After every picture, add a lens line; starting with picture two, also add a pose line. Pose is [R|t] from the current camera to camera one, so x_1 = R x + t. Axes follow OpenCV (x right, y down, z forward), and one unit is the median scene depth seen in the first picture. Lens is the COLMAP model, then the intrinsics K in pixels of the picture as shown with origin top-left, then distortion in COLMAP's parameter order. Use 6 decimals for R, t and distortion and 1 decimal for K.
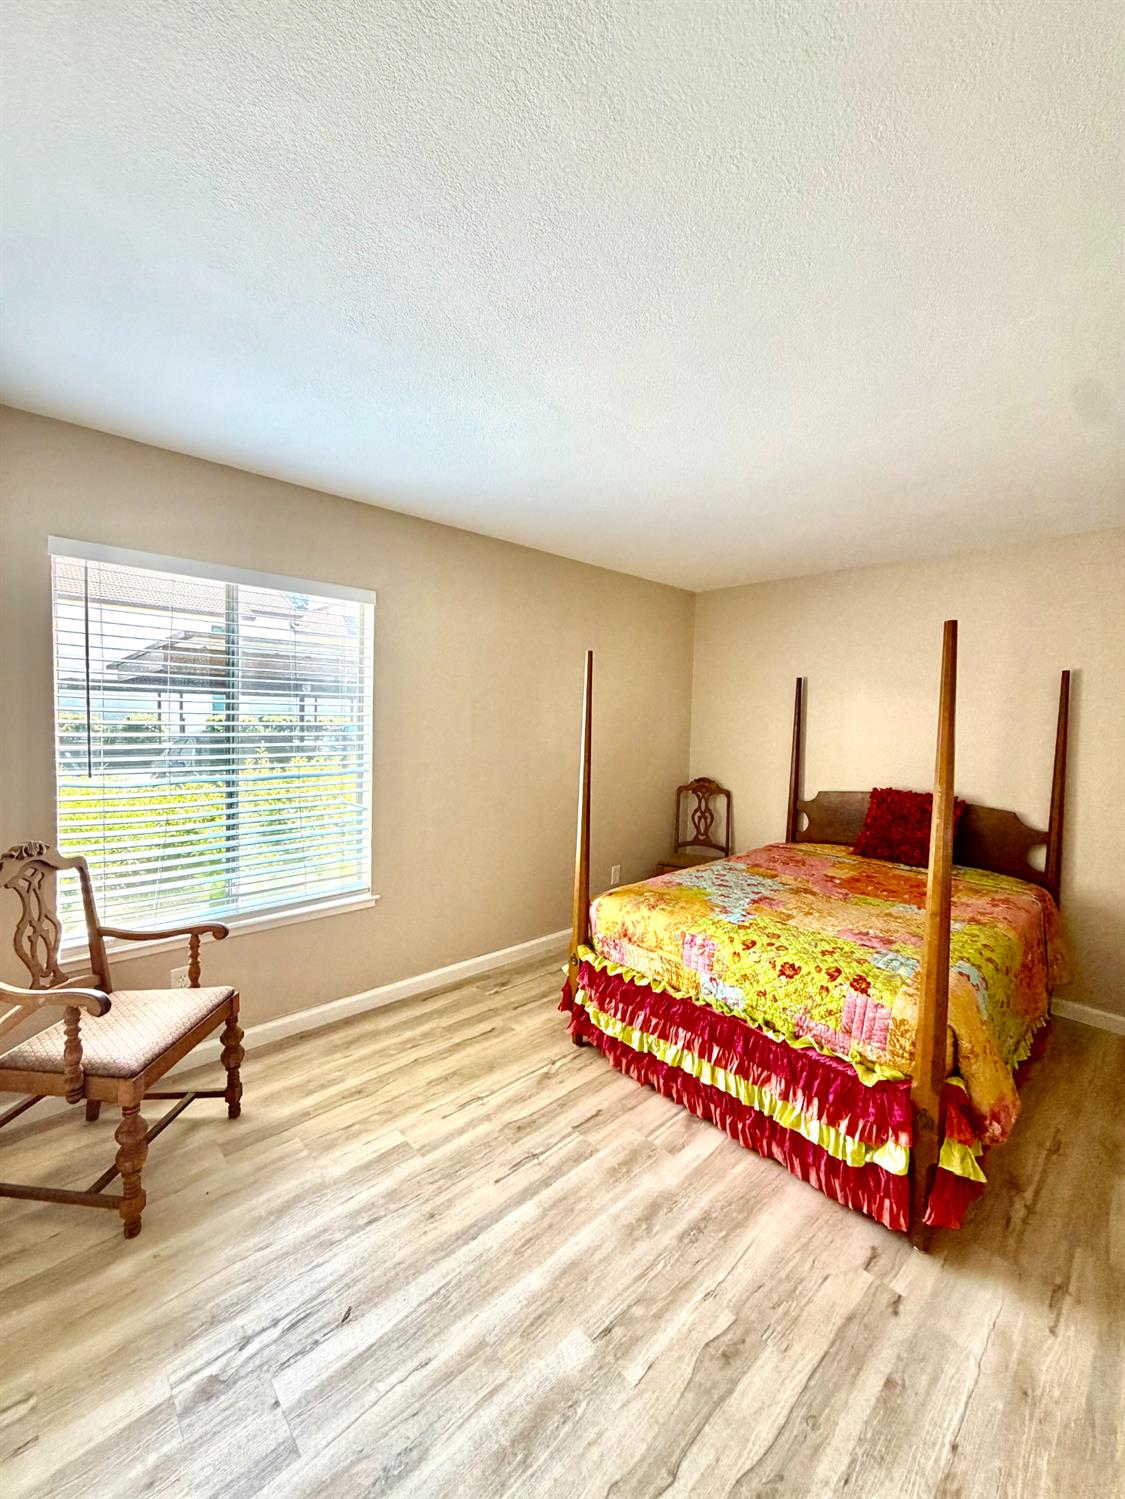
lens RADIAL K [[597.6, 0, 568.7], [0, 597.6, 745.9], [0, 0, 1]] dist [-0.000177, 0.000444]
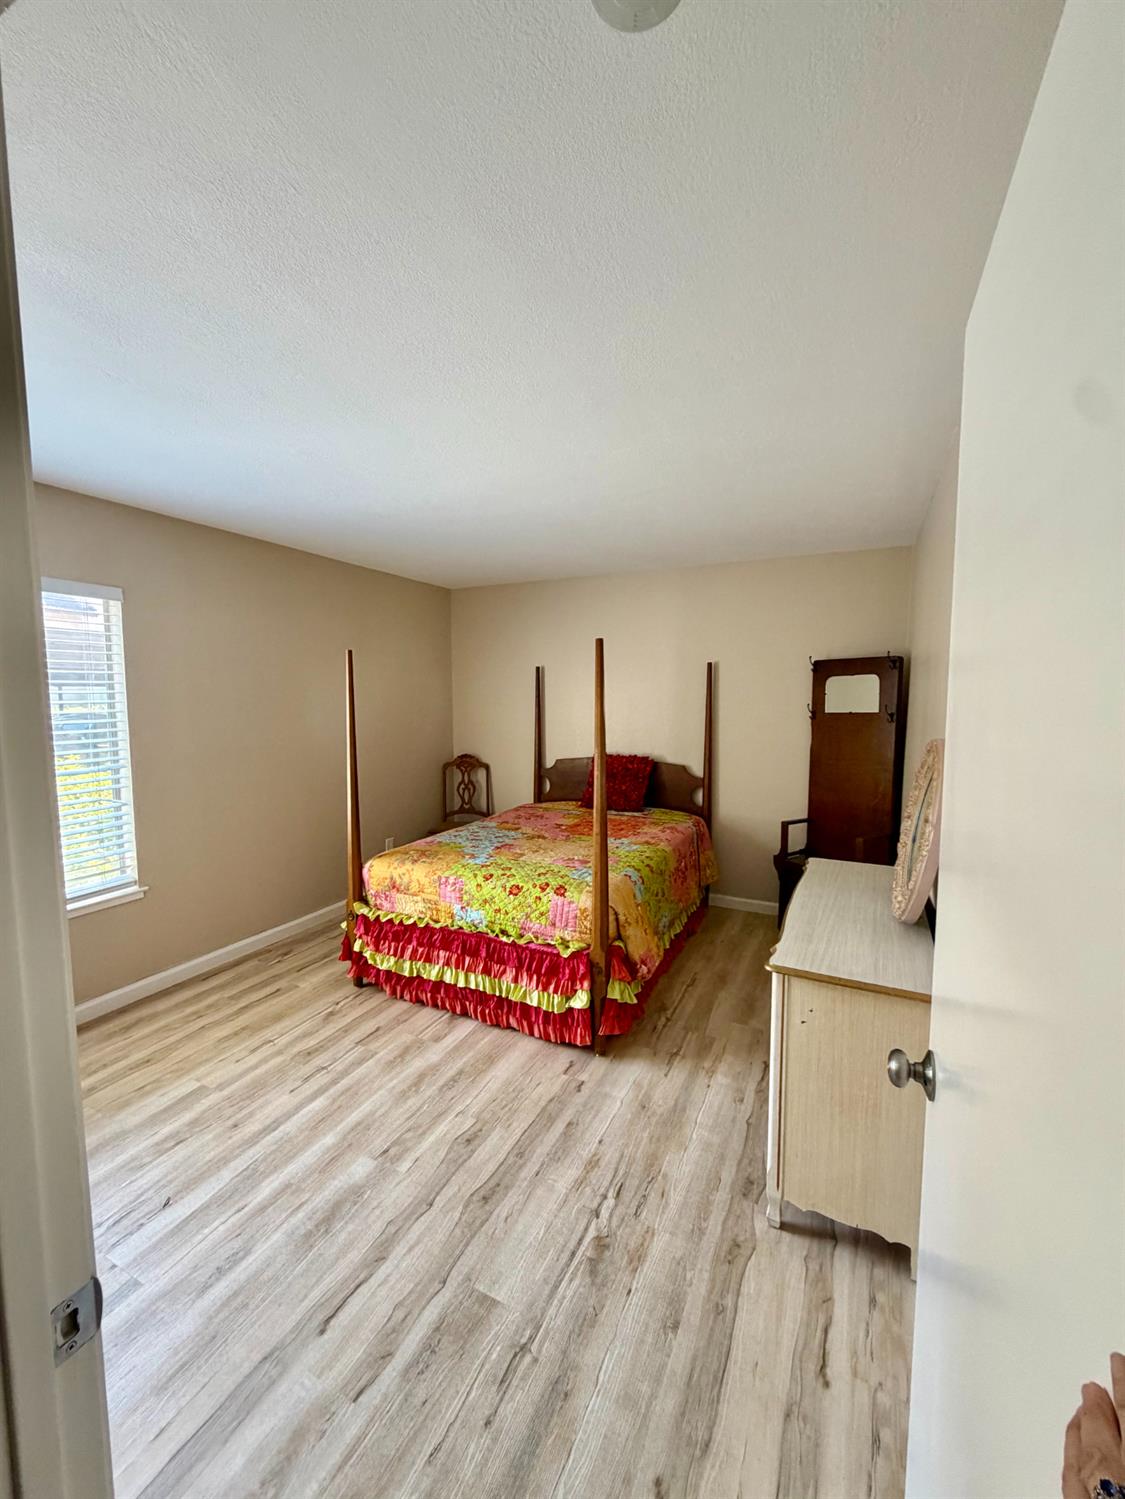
lens RADIAL K [[597.6, 0, 561.7], [0, 597.6, 747.4], [0, 0, 1]] dist [-0.000177, 0.000444]
pose [[0.937580, -0.055062, 0.343383, 0.015590], [0.041921, 0.998081, 0.045581, -0.007955], [-0.345234, -0.028341, 0.938089, -0.287371]]
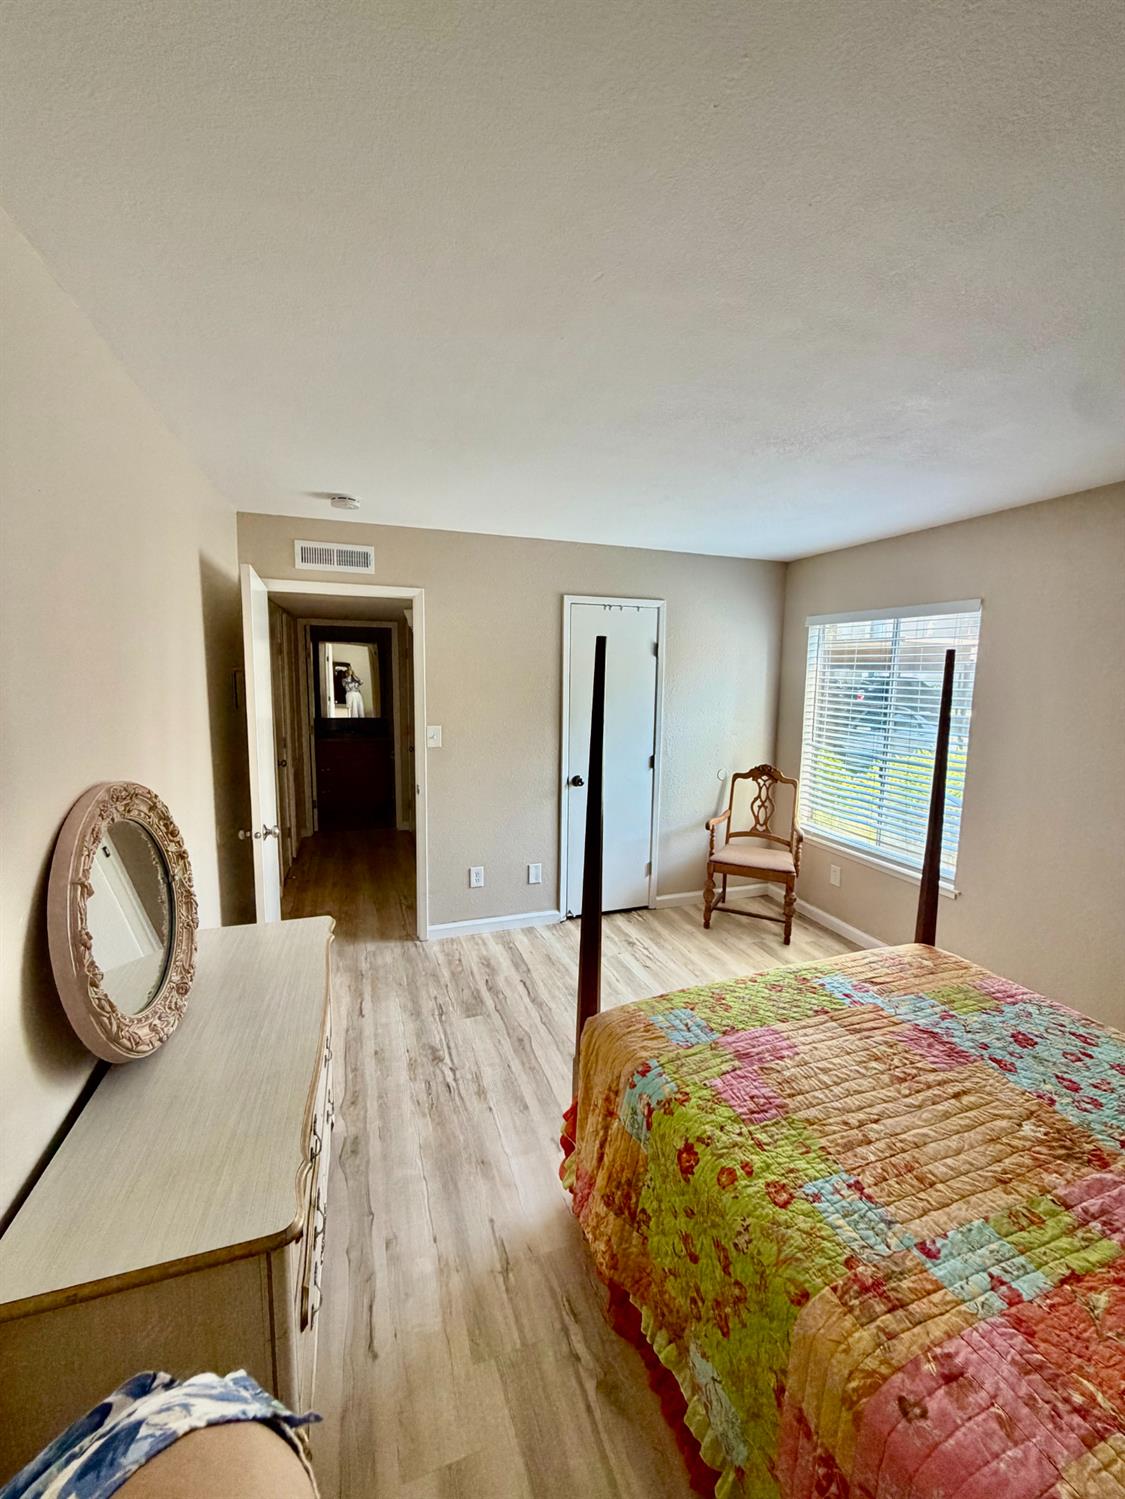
lens RADIAL K [[597.6, 0, 562.0], [0, 597.6, 743.6], [0, 0, 1]] dist [-0.000177, 0.000444]
pose [[-0.406538, 0.081556, -0.909987, 1.224434], [-0.074243, 0.989765, 0.121874, -0.111900], [0.910612, 0.117107, -0.396322, 1.027784]]
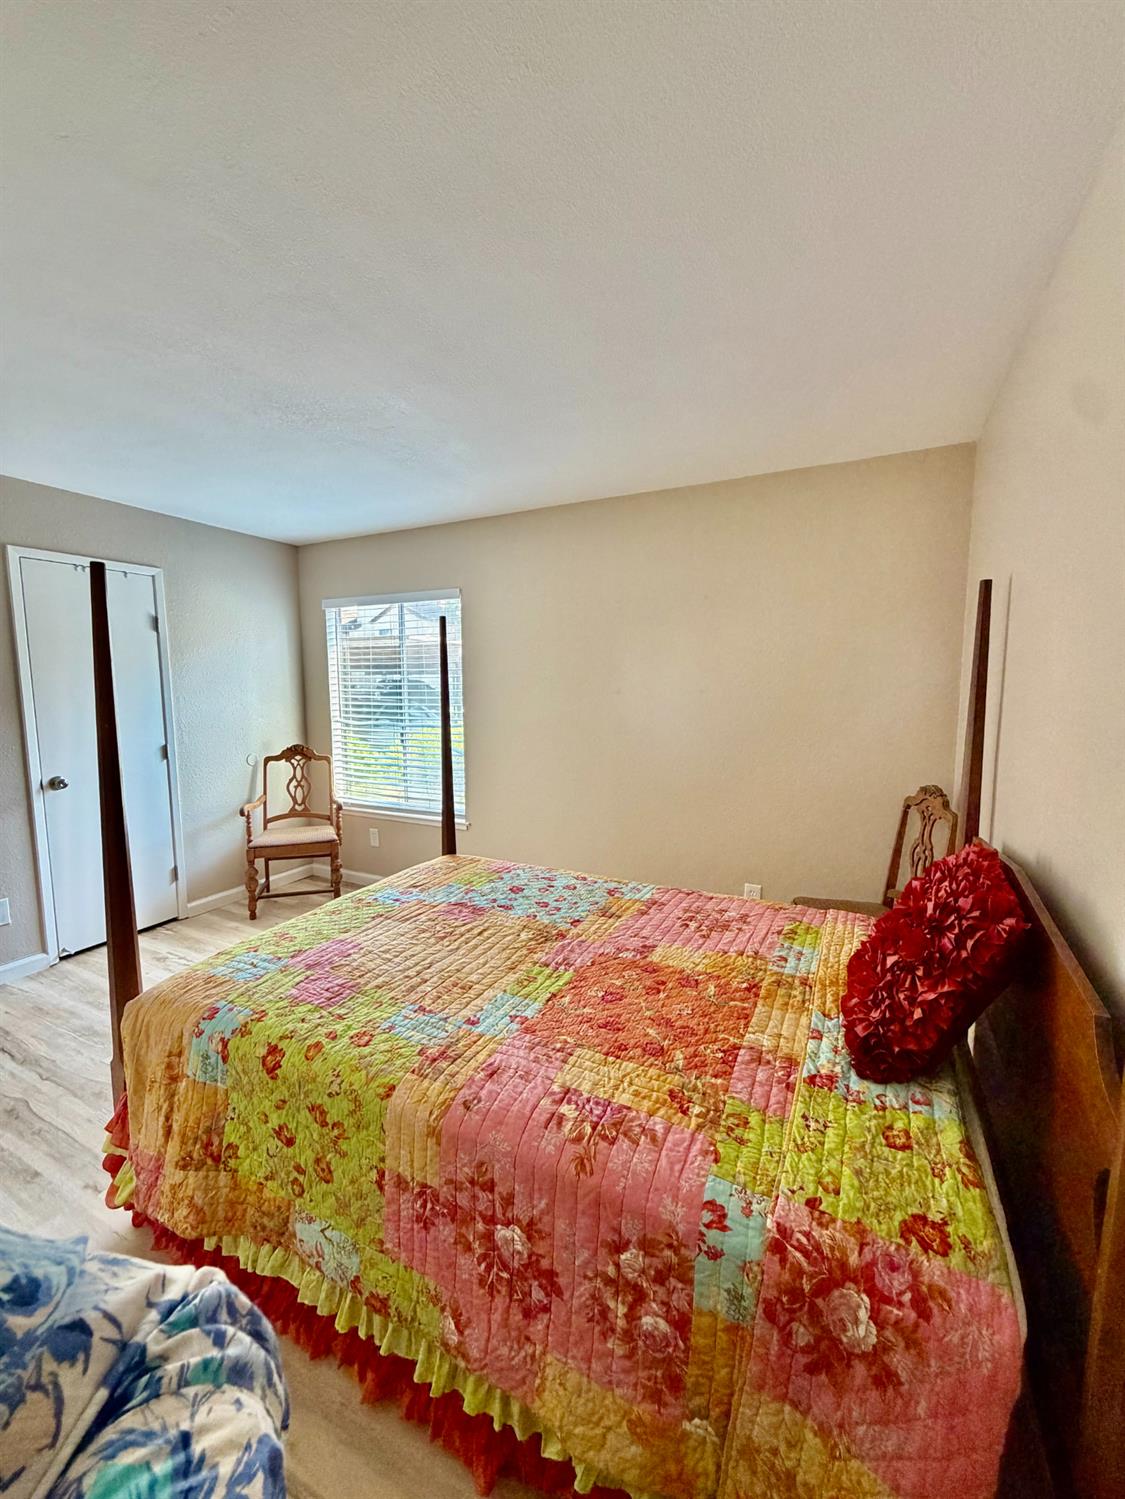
lens RADIAL K [[597.6, 0, 560.0], [0, 597.6, 745.4], [0, 0, 1]] dist [-0.000177, 0.000444]
pose [[0.333814, 0.074095, -0.939722, 1.316134], [-0.039873, 0.997124, 0.064457, -0.014262], [0.941795, 0.015953, 0.335808, 1.021089]]
